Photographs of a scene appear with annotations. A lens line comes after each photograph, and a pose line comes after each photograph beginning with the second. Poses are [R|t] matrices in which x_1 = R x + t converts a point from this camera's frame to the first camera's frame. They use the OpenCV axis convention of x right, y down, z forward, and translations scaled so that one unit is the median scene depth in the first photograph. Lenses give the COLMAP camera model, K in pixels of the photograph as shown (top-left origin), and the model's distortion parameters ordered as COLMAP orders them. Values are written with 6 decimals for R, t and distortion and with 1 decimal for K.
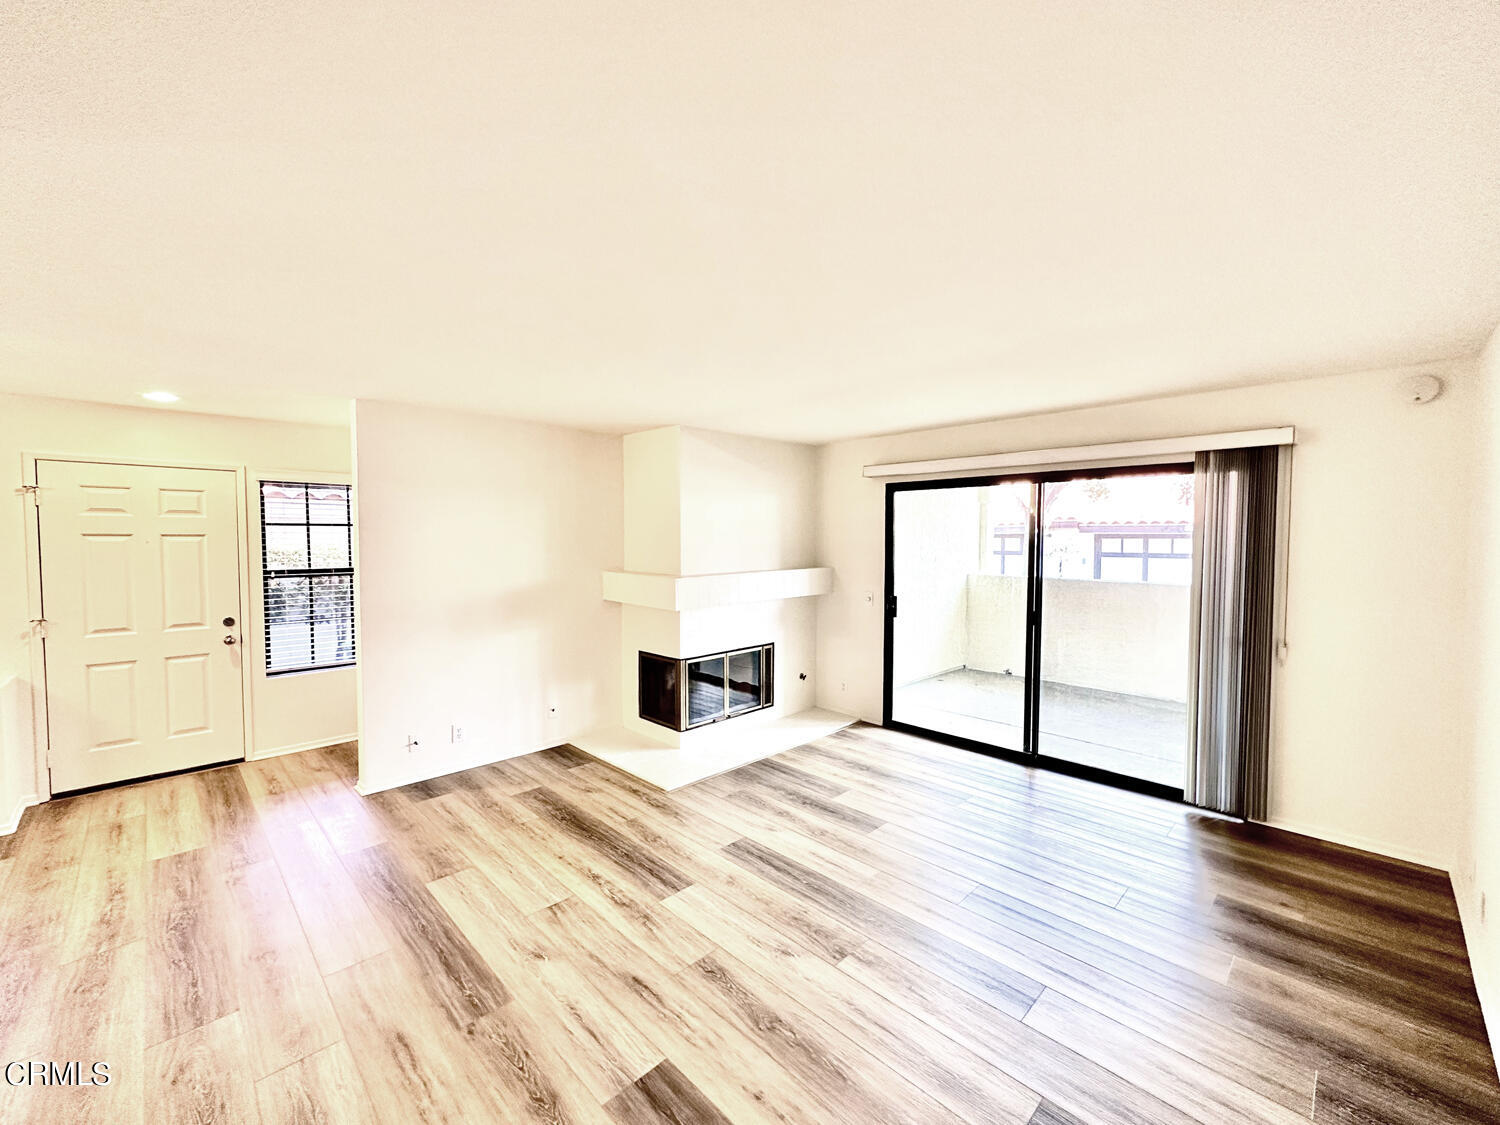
lens RADIAL K [[612.1, 0, 750.0], [0, 612.1, 562.5], [0, 0, 1]] dist [-0.005648, 0.000484]
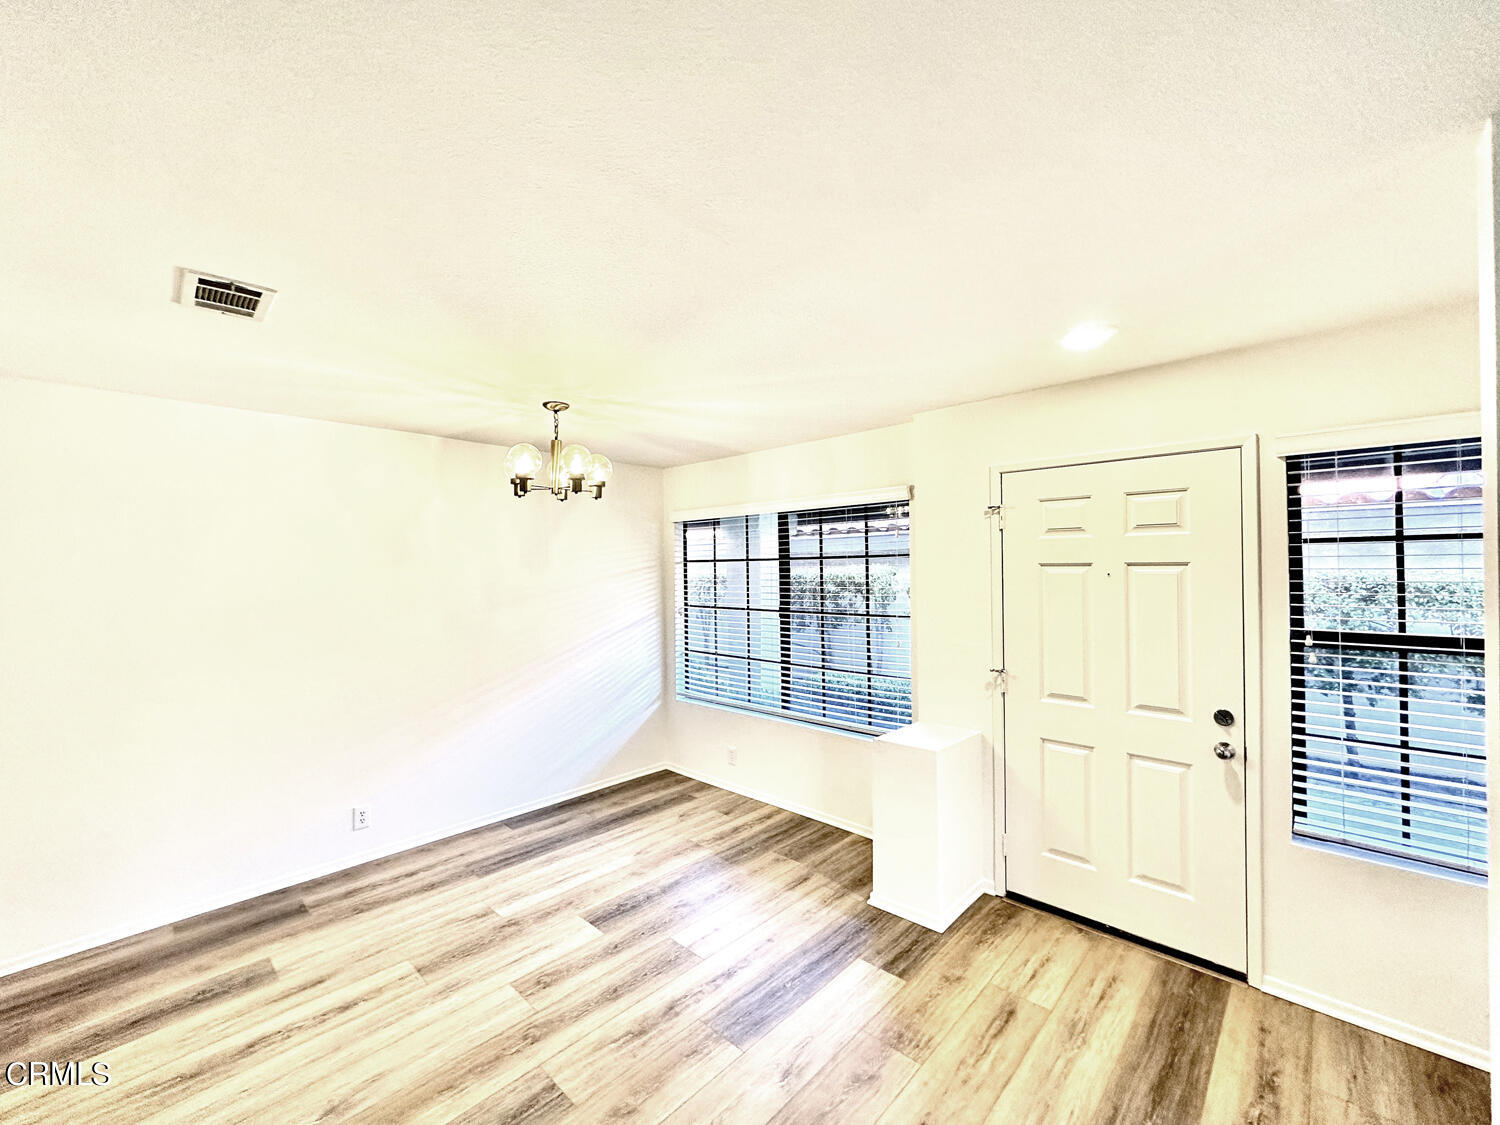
lens RADIAL K [[612.1, 0, 750.0], [0, 612.1, 562.5], [0, 0, 1]] dist [-0.005648, 0.000484]
pose [[0.038676, -0.010007, -0.999202, -0.329522], [-0.032388, 0.999412, -0.011263, -0.026175], [0.998727, 0.032798, 0.038329, 0.571899]]
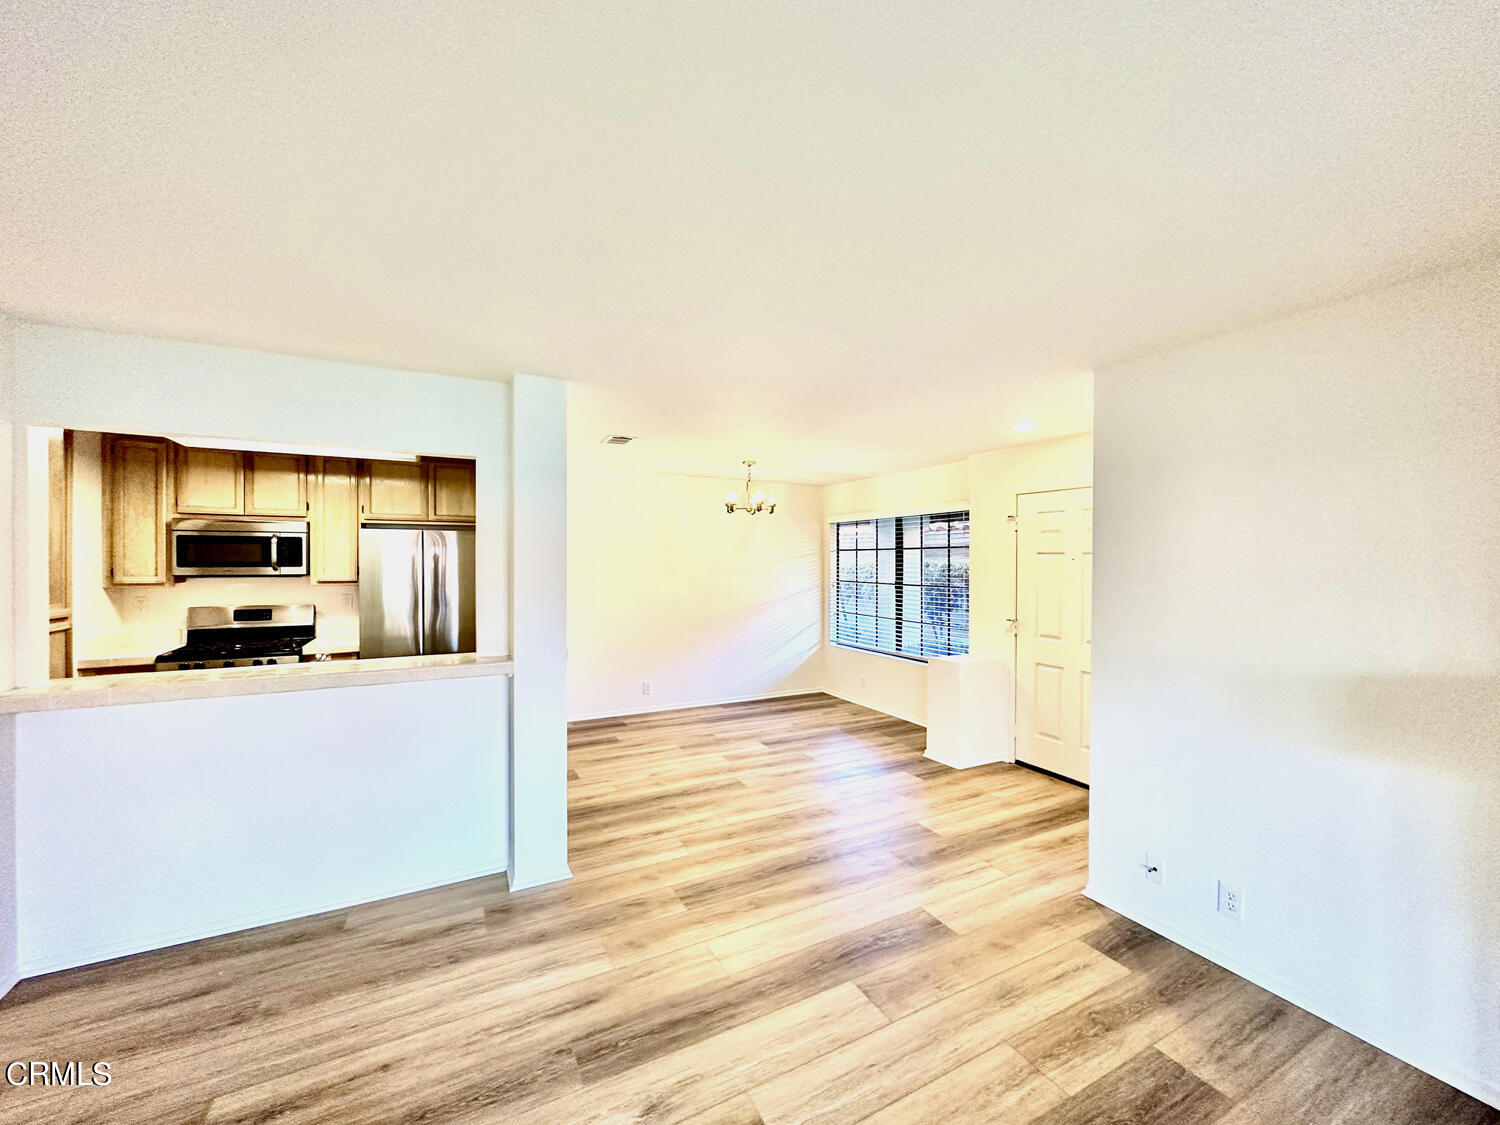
lens RADIAL K [[595.0, 0, 750.0], [0, 595.0, 562.5], [0, 0, 1]] dist [-0.002991, -0.000048]
pose [[-0.287682, 0.002769, -0.957722, 0.174866], [-0.046692, 0.998766, 0.016913, -0.019480], [0.956587, 0.049584, -0.287198, 0.746169]]
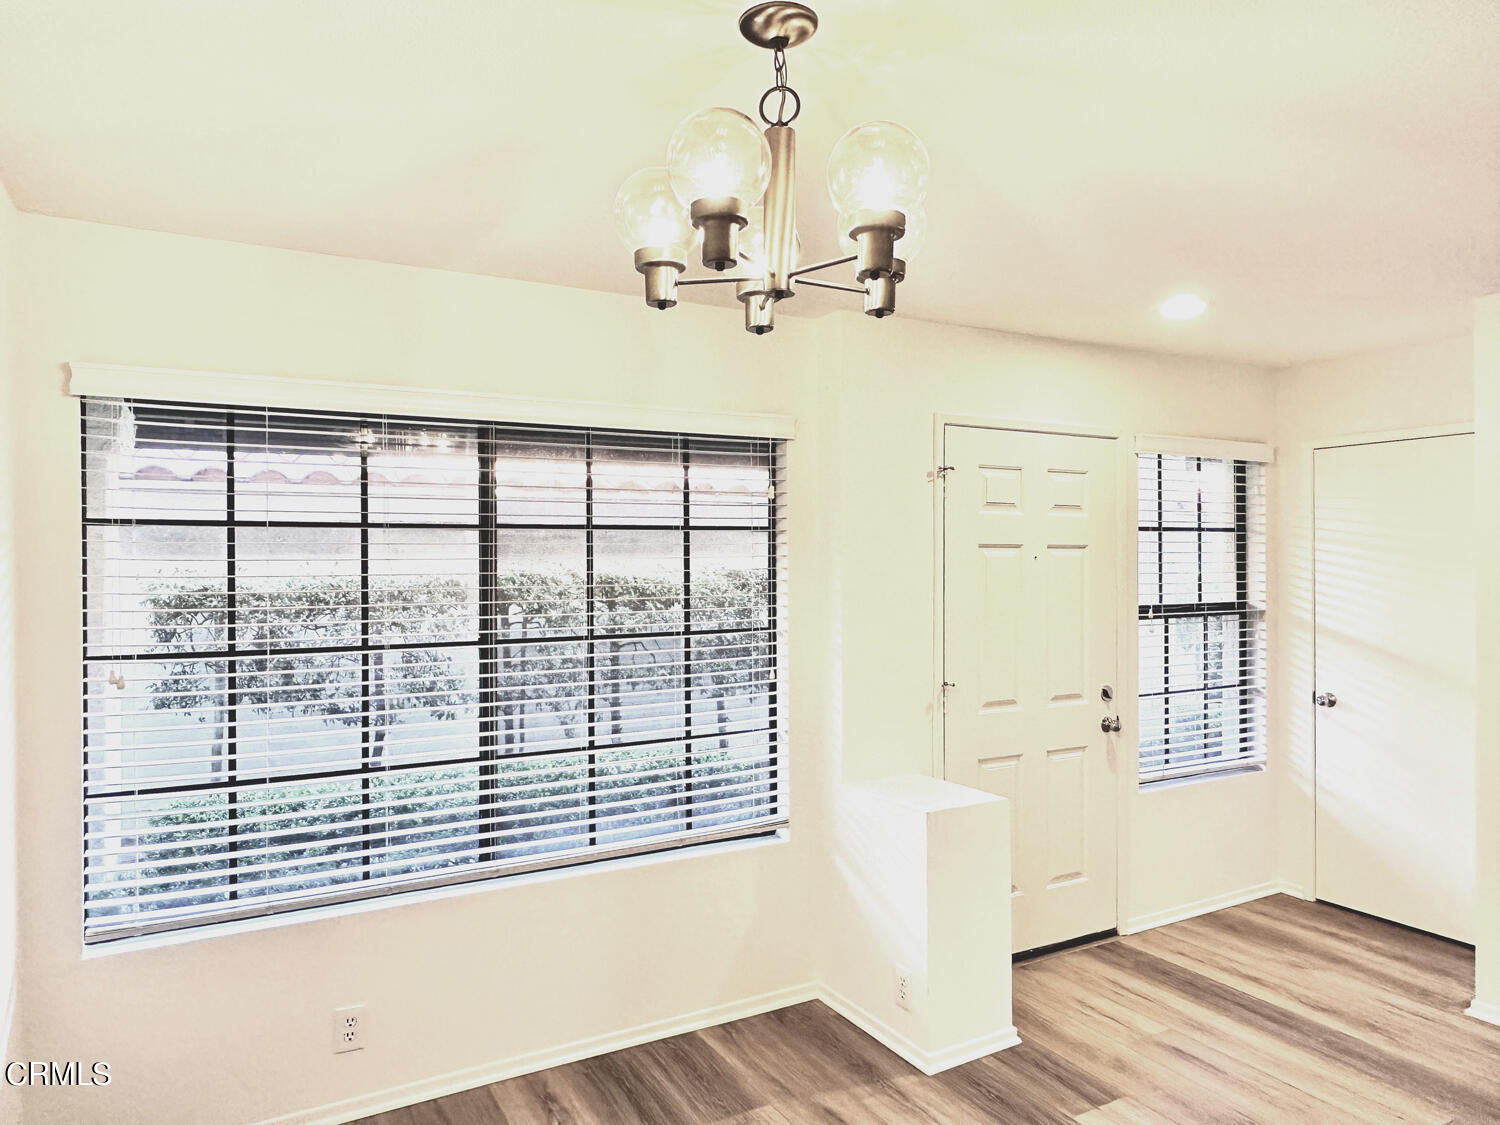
lens RADIAL K [[1004.1, 0, 750.0], [0, 1004.1, 562.5], [0, 0, 1]] dist [0.000574, -0.001003]
pose [[0.965866, -0.001418, -0.259037, -0.992979], [-0.007685, 0.999388, -0.034128, 0.007124], [0.258927, 0.034954, 0.965264, -0.030839]]
